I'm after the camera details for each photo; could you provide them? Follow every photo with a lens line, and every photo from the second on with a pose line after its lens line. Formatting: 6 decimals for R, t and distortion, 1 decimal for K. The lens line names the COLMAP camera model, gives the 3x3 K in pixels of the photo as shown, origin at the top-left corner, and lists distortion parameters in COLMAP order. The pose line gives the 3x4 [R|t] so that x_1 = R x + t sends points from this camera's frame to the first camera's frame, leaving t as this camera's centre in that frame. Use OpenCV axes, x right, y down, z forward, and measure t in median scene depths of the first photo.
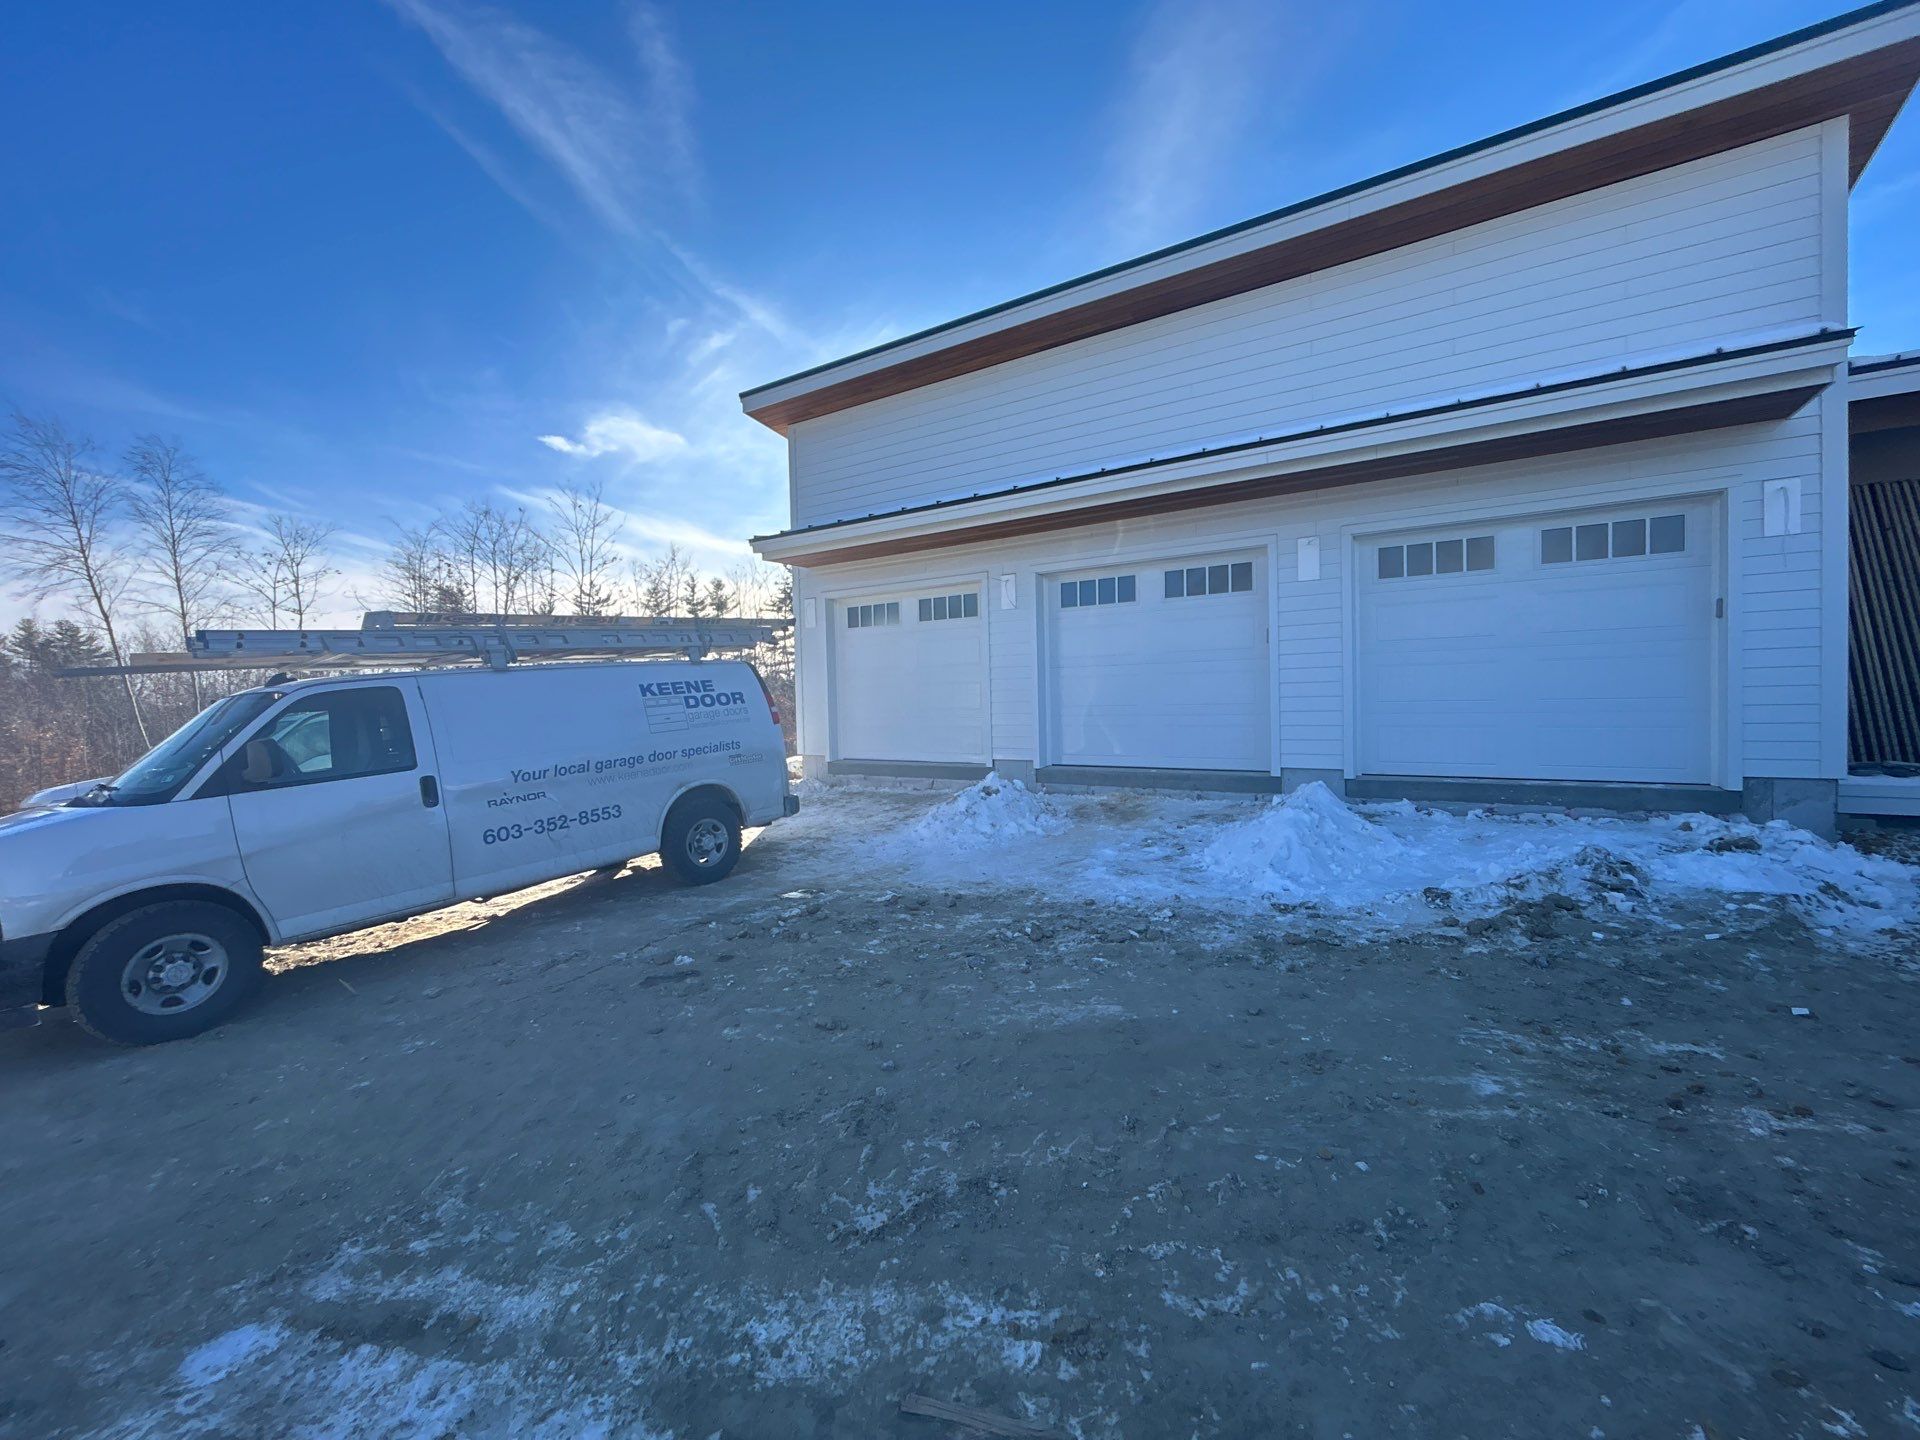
lens RADIAL K [[805.2, 0, 998.2], [0, 805.2, 721.2], [0, 0, 1]] dist [-0.000176, -0.000076]
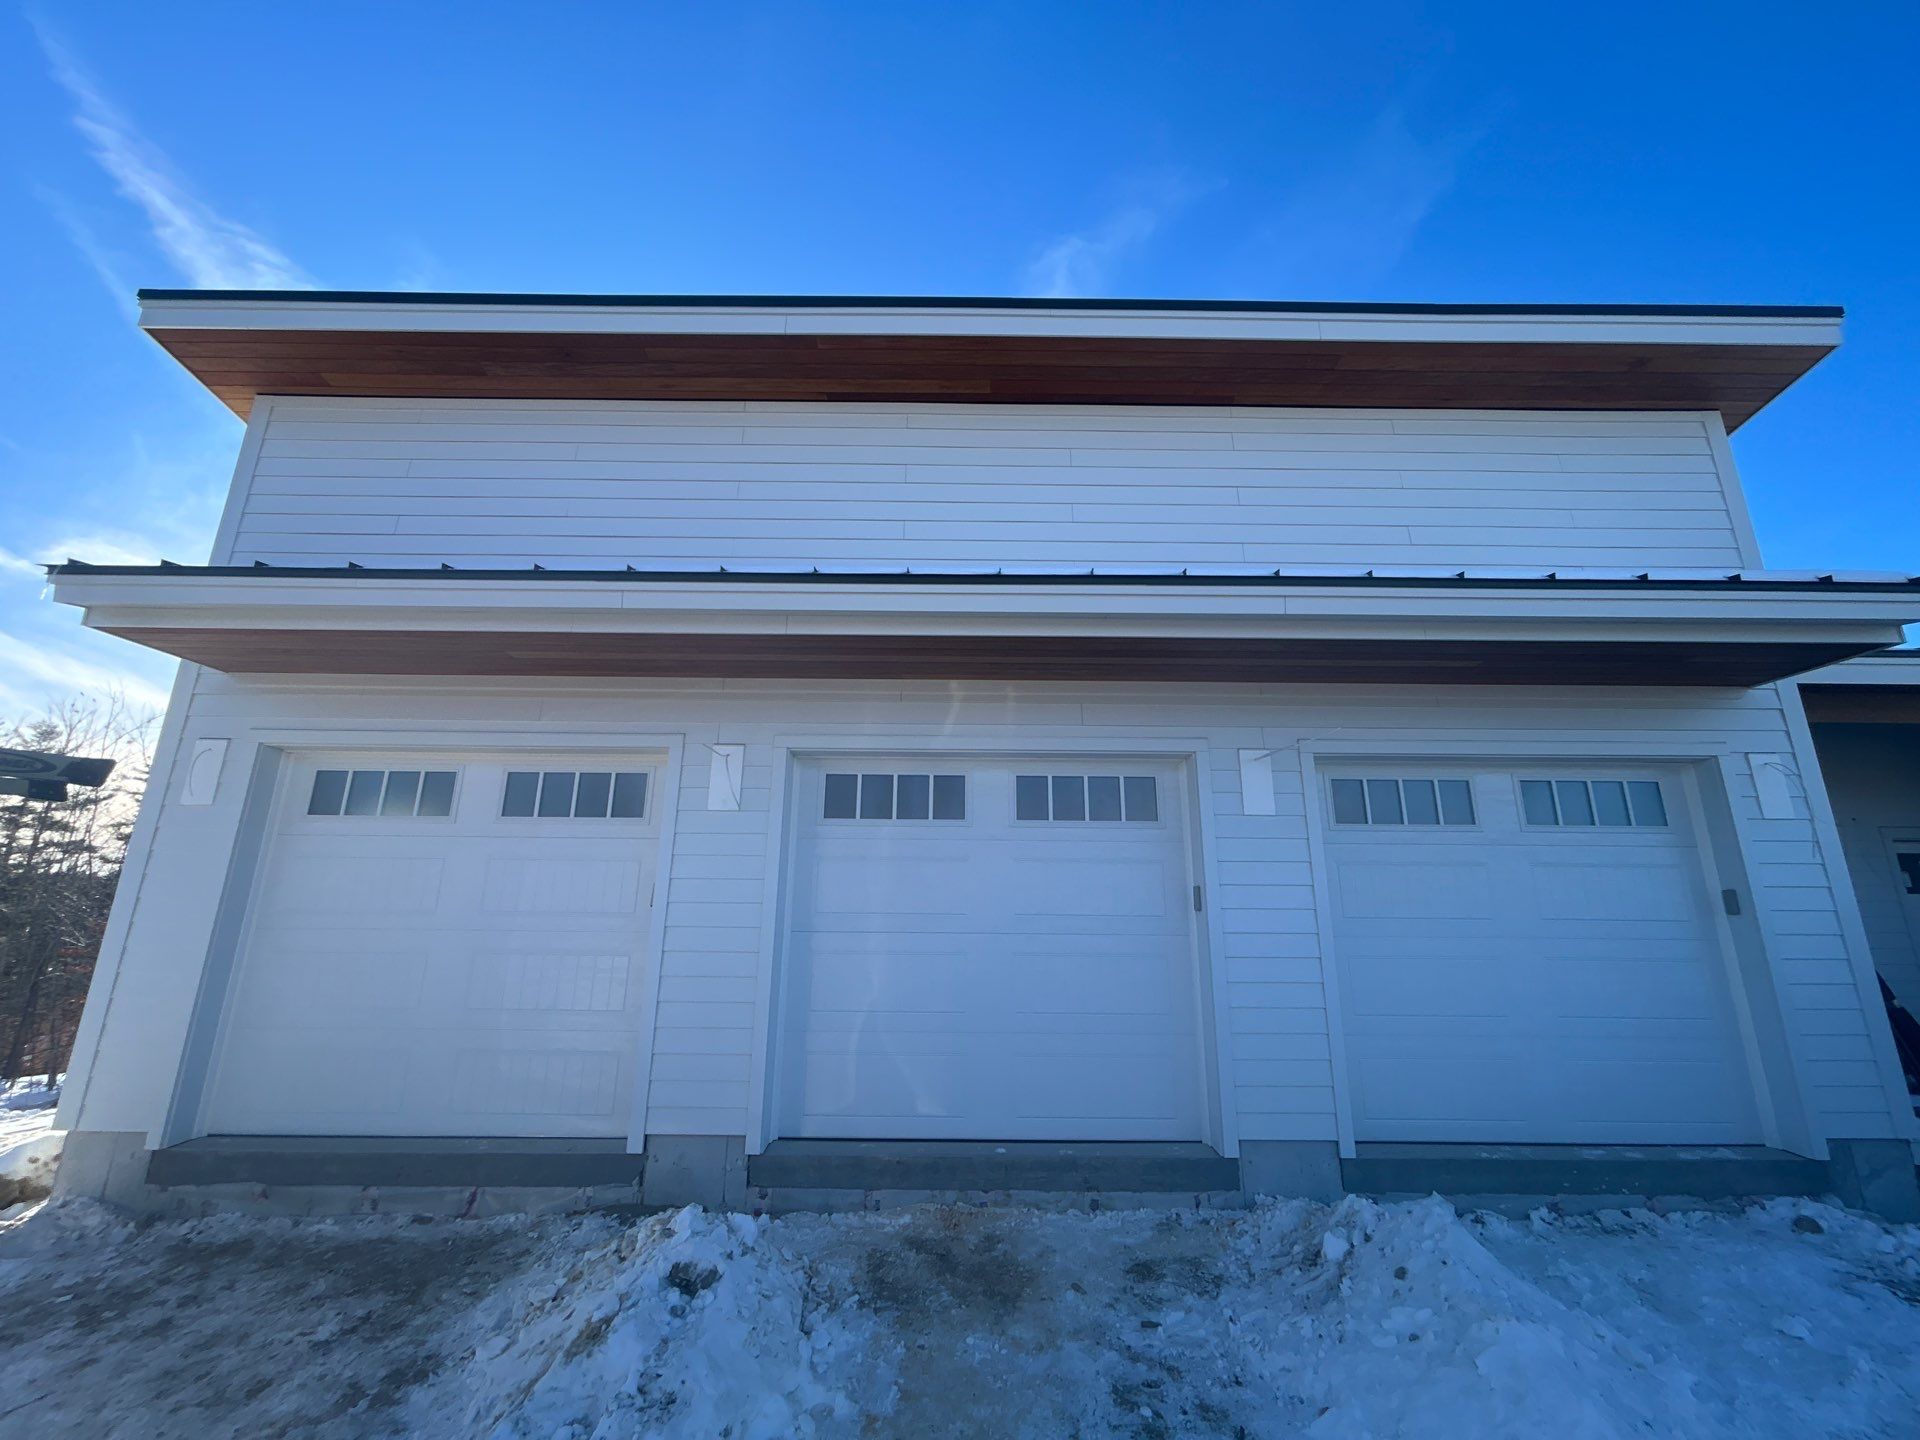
lens RADIAL K [[805.2, 0, 998.2], [0, 805.2, 721.2], [0, 0, 1]] dist [-0.000176, -0.000076]
pose [[0.852827, 0.160913, 0.496782, -0.103253], [-0.017835, 0.959759, -0.280259, -0.054229], [-0.521888, 0.230153, 0.821378, 0.484192]]
